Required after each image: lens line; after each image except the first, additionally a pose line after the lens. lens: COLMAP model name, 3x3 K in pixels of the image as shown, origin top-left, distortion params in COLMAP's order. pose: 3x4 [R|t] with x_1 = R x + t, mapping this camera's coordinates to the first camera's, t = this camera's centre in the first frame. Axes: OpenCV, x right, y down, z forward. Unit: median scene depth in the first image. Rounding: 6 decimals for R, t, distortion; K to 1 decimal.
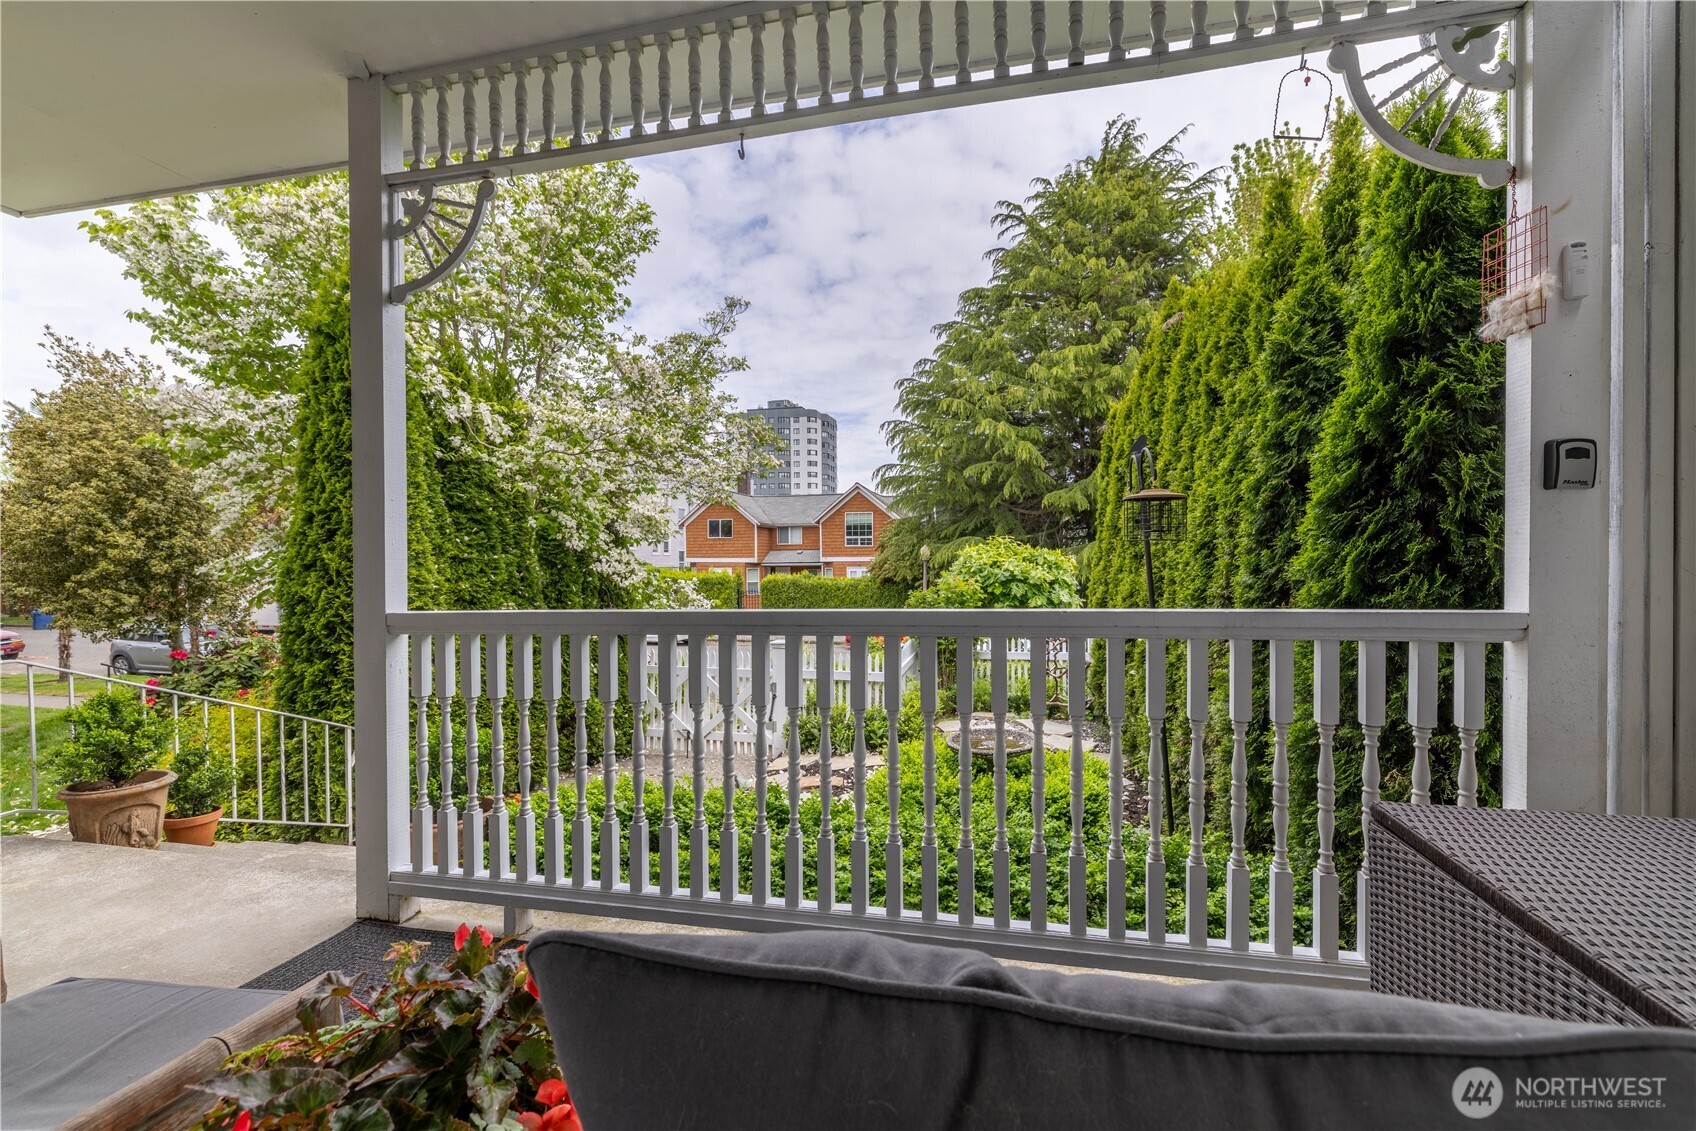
lens RADIAL K [[726.1, 0, 843.5], [0, 726.1, 559.1], [0, 0, 1]] dist [0.004033, 0.000984]
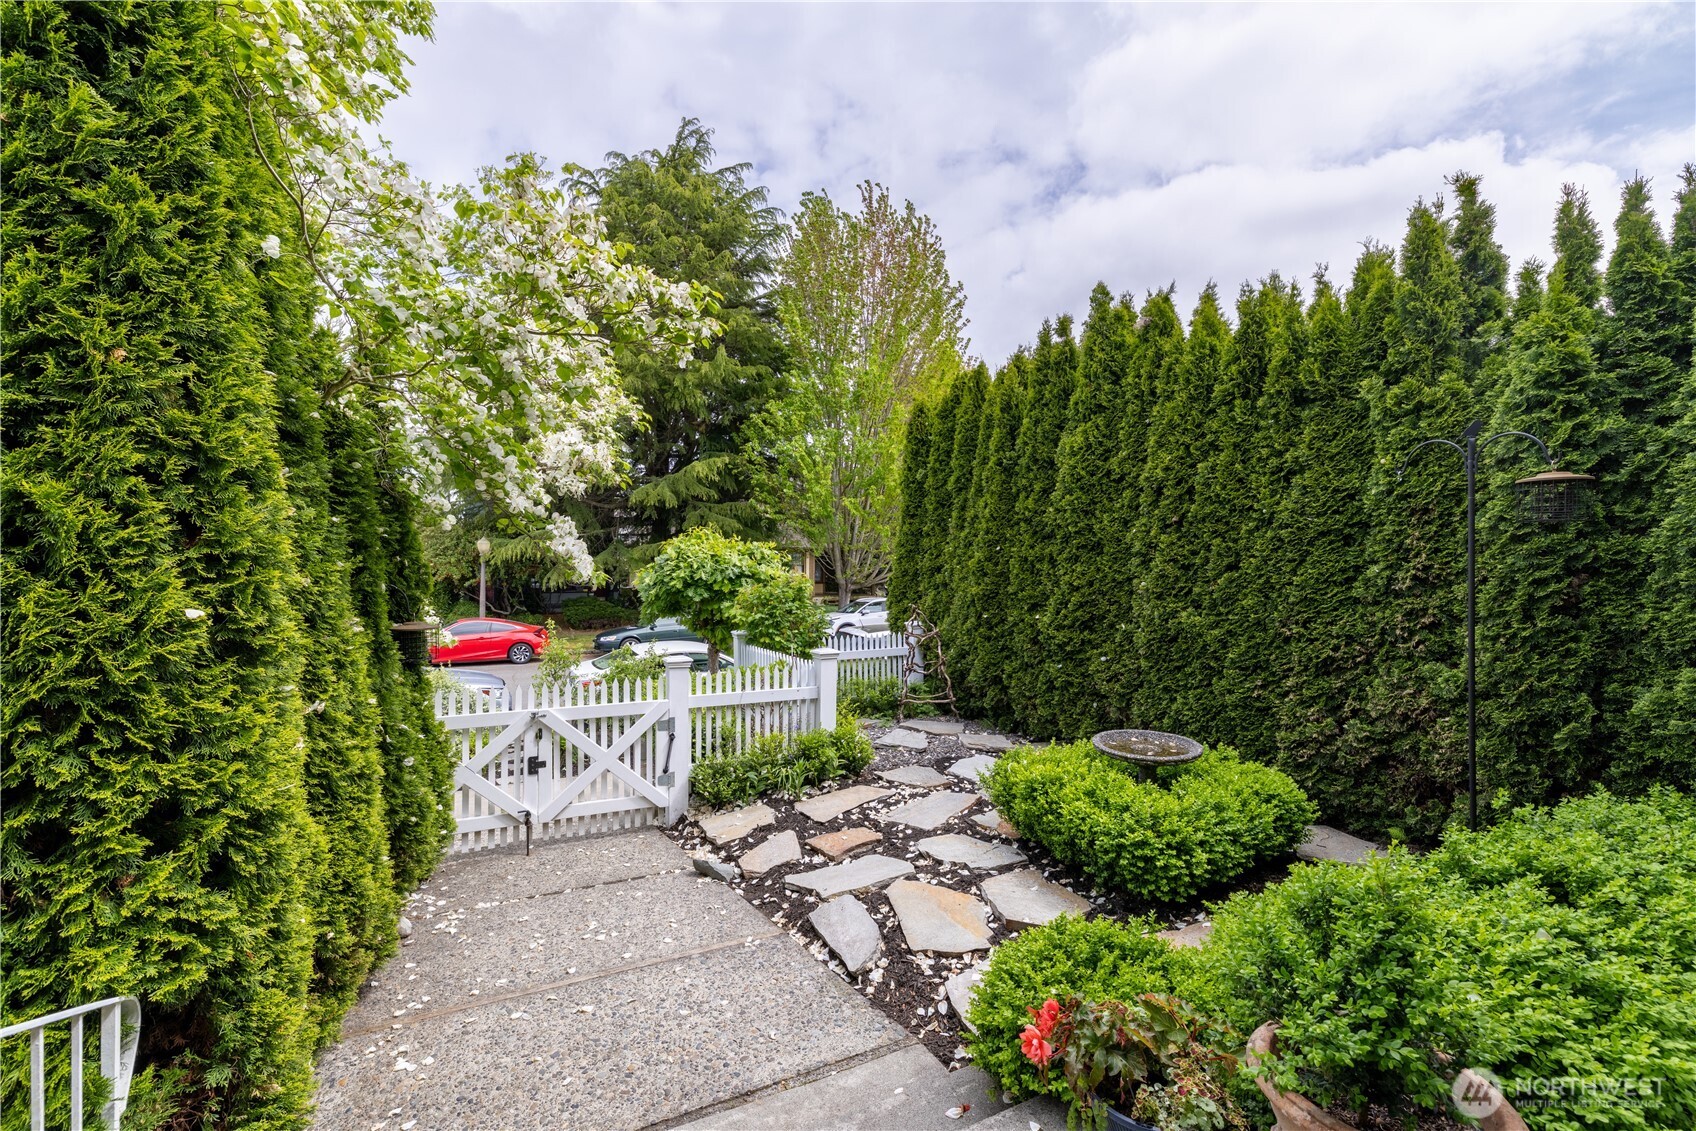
lens RADIAL K [[726.1, 0, 852.0], [0, 726.1, 558.5], [0, 0, 1]] dist [0.004033, 0.000984]
pose [[0.766134, 0.011501, 0.642579, -0.081243], [-0.010389, 0.999931, -0.005511, 0.003292], [-0.642597, -0.002454, 0.766200, 0.067338]]
